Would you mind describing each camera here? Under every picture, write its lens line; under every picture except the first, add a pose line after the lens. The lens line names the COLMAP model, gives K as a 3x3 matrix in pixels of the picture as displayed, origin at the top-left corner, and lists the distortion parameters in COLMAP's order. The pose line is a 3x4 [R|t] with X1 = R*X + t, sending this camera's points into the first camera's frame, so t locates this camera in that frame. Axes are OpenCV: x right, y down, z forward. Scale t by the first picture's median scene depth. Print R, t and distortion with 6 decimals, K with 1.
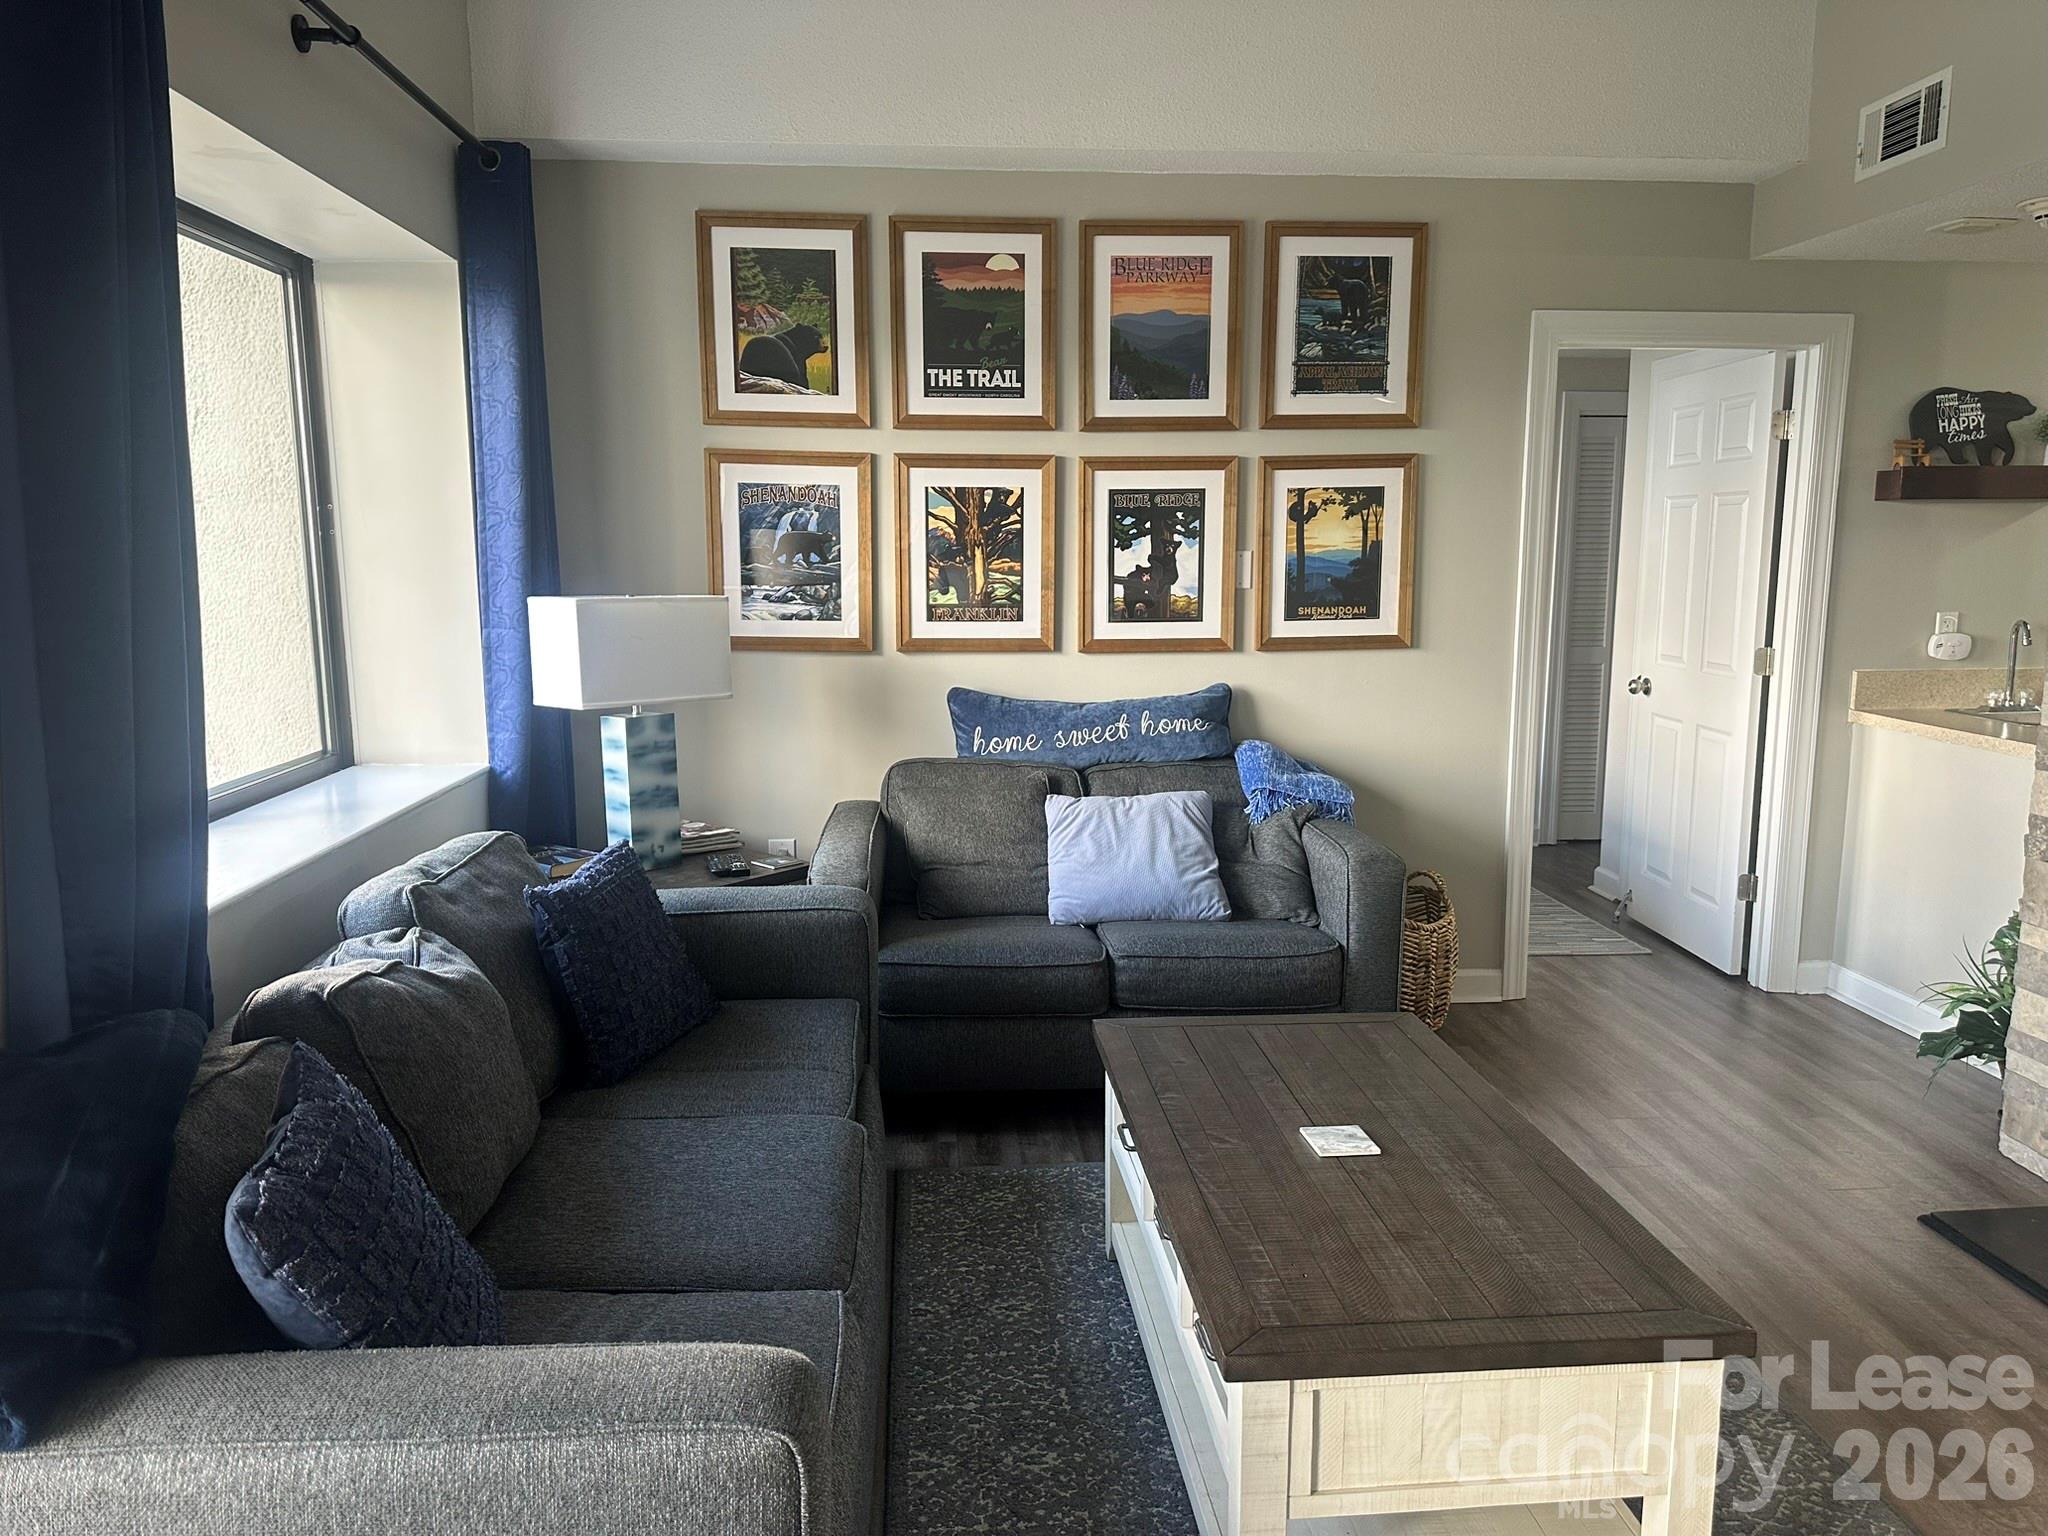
lens RADIAL K [[1460.4, 0, 1030.8], [0, 1460.4, 781.5], [0, 0, 1]] dist [0.066945, -0.079258]
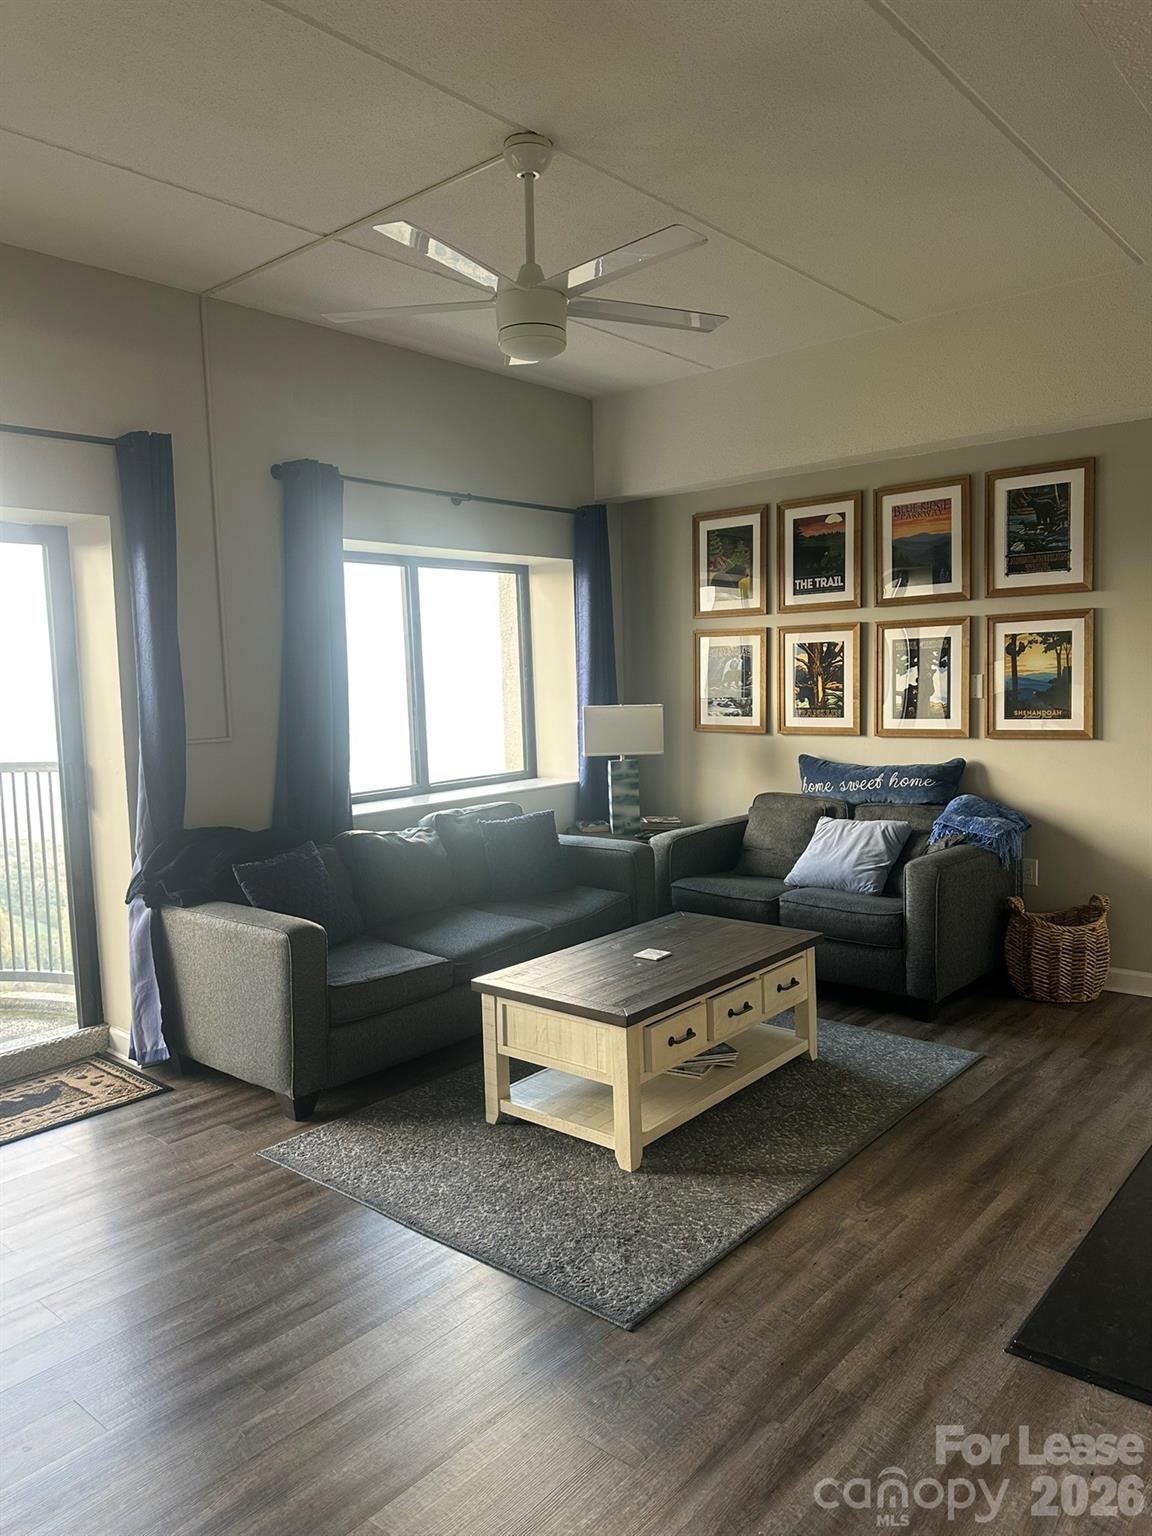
lens RADIAL K [[1095.3, 0, 553.9], [0, 1095.3, 755.3], [0, 0, 1]] dist [0.066945, -0.079258]
pose [[0.690438, 0.036012, -0.722495, 0.710720], [-0.085246, 0.995852, -0.031826, 0.005270], [0.718352, 0.083564, 0.690643, -0.143421]]
